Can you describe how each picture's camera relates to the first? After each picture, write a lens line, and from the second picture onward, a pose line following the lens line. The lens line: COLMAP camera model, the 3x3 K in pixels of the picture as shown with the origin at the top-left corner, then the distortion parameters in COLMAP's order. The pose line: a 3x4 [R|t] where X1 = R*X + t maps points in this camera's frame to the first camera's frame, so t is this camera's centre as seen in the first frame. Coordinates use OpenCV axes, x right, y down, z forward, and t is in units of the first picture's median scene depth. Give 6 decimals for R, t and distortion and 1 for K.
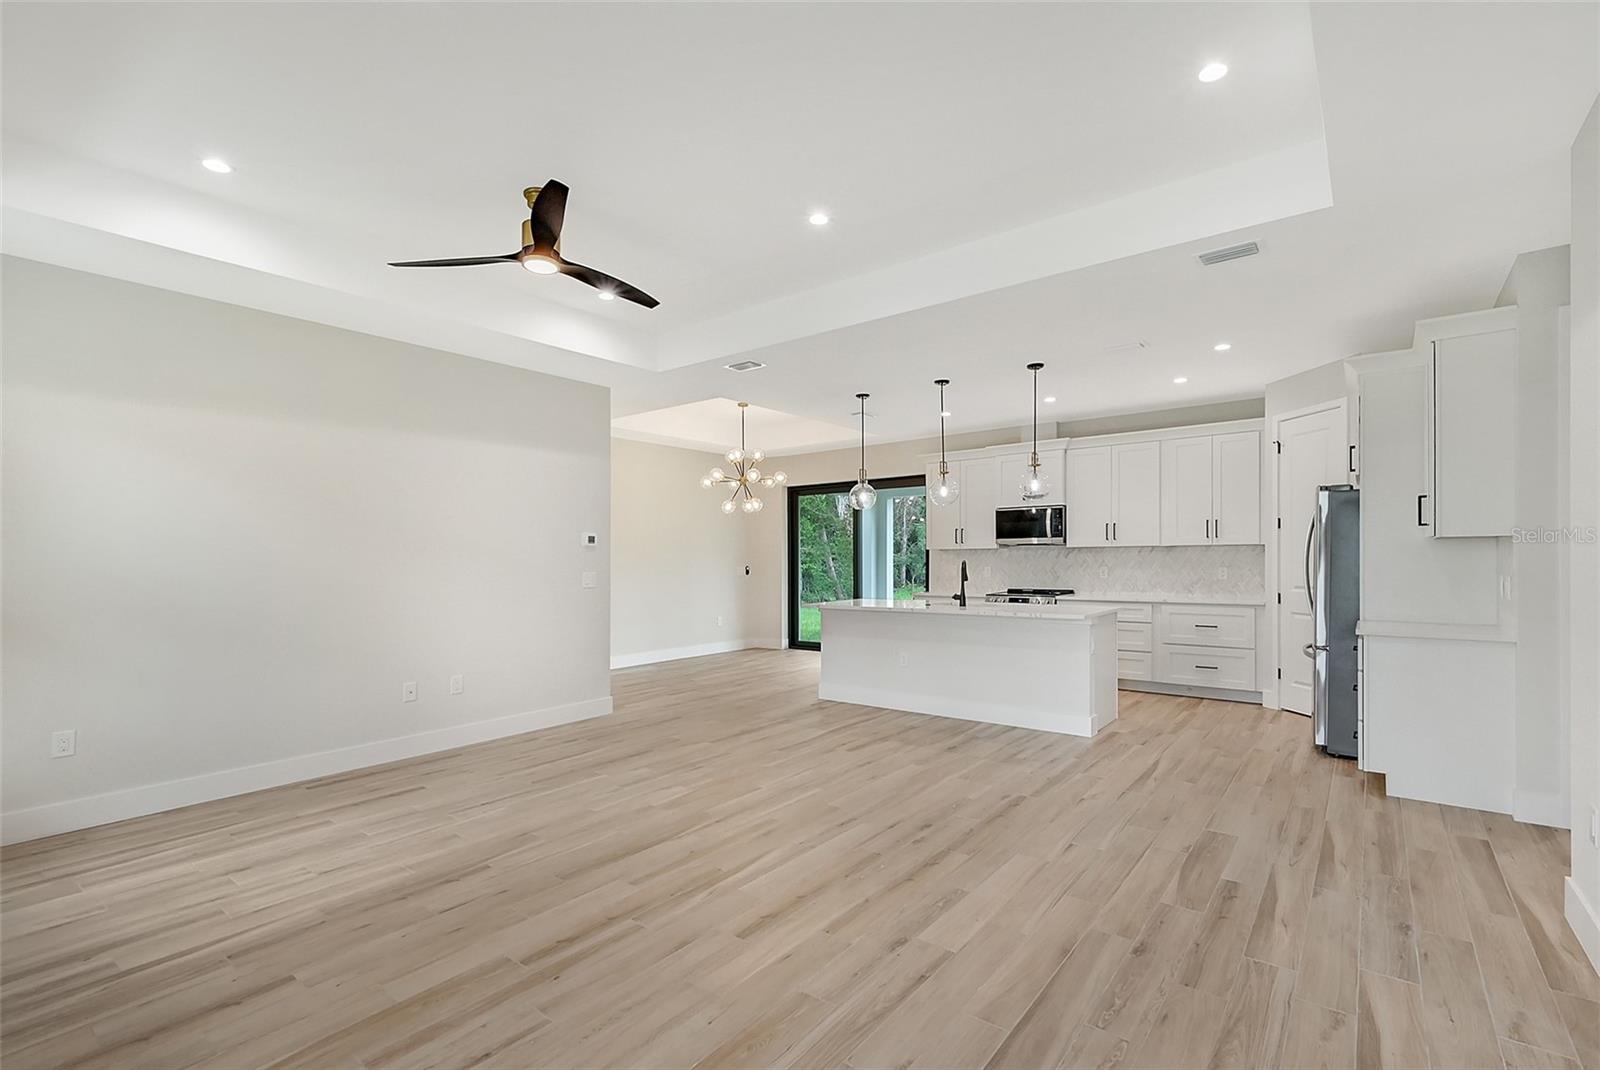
lens RADIAL K [[718.5, 0, 841.2], [0, 718.5, 554.3], [0, 0, 1]] dist [0.013388, -0.000062]
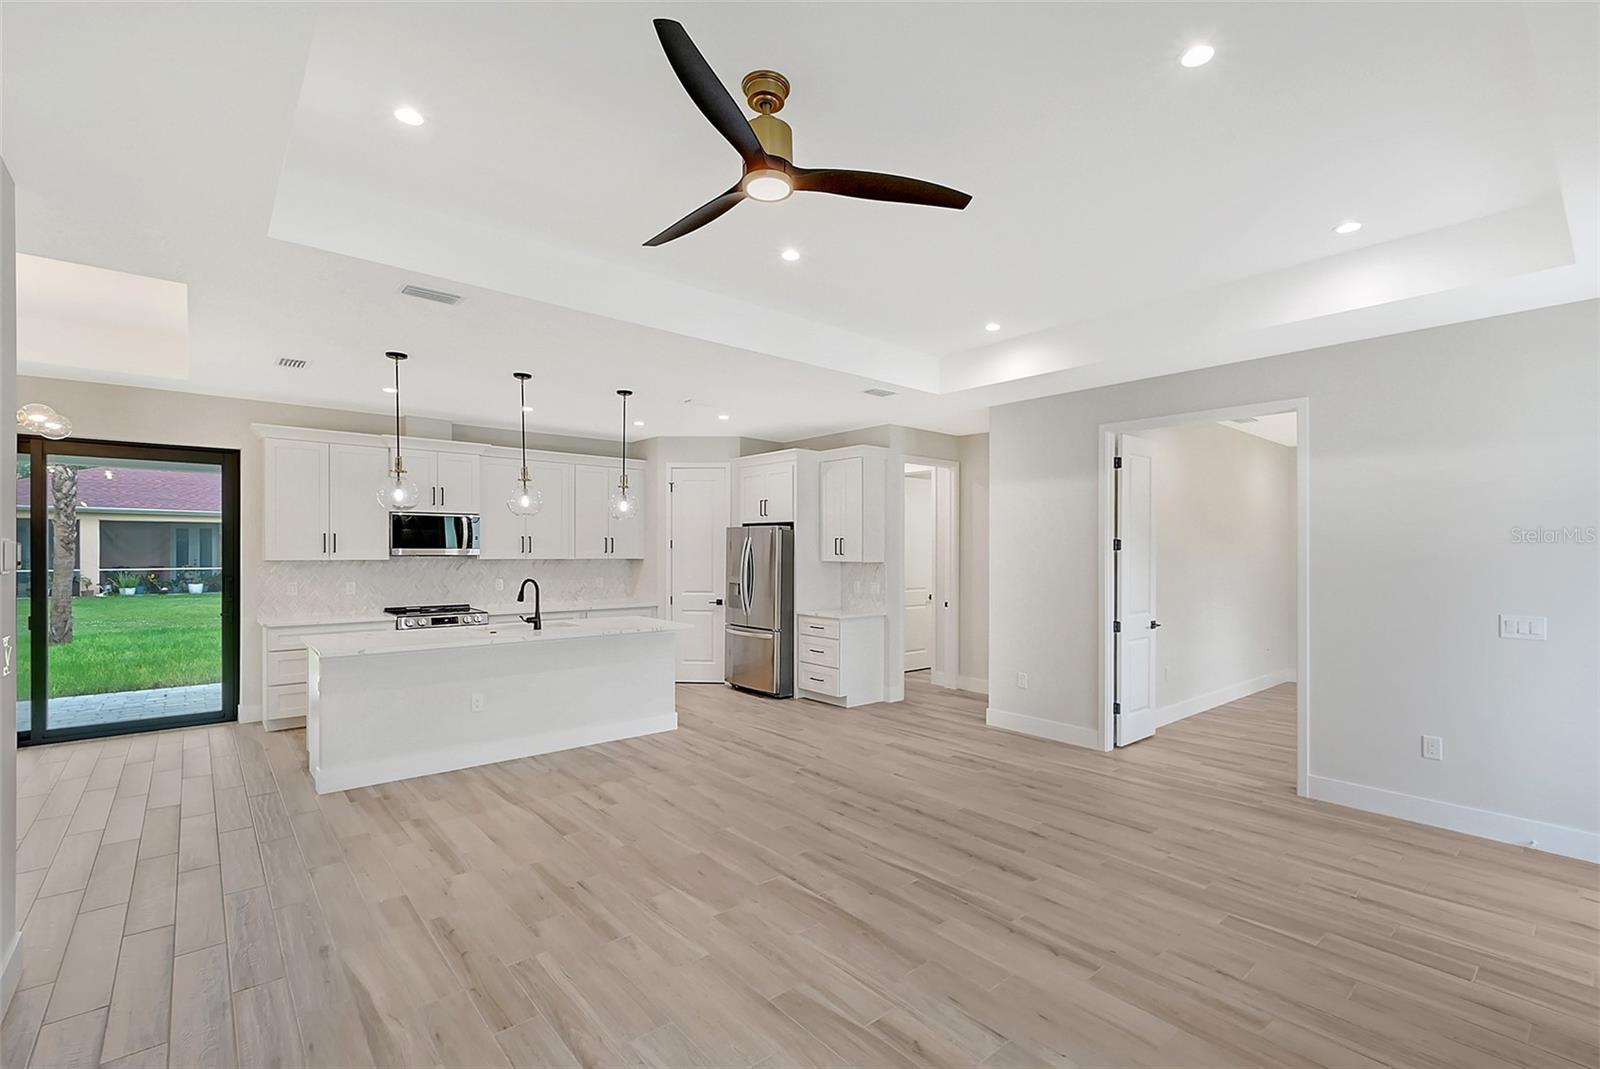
lens RADIAL K [[708.5, 0, 807.0], [0, 708.5, 555.6], [0, 0, 1]] dist [0.003230, 0.000326]
pose [[0.222236, 0.002231, 0.974990, -0.644712], [-0.010666, 0.999943, 0.000144, -0.025505], [-0.974935, -0.010431, 0.222247, 0.483190]]
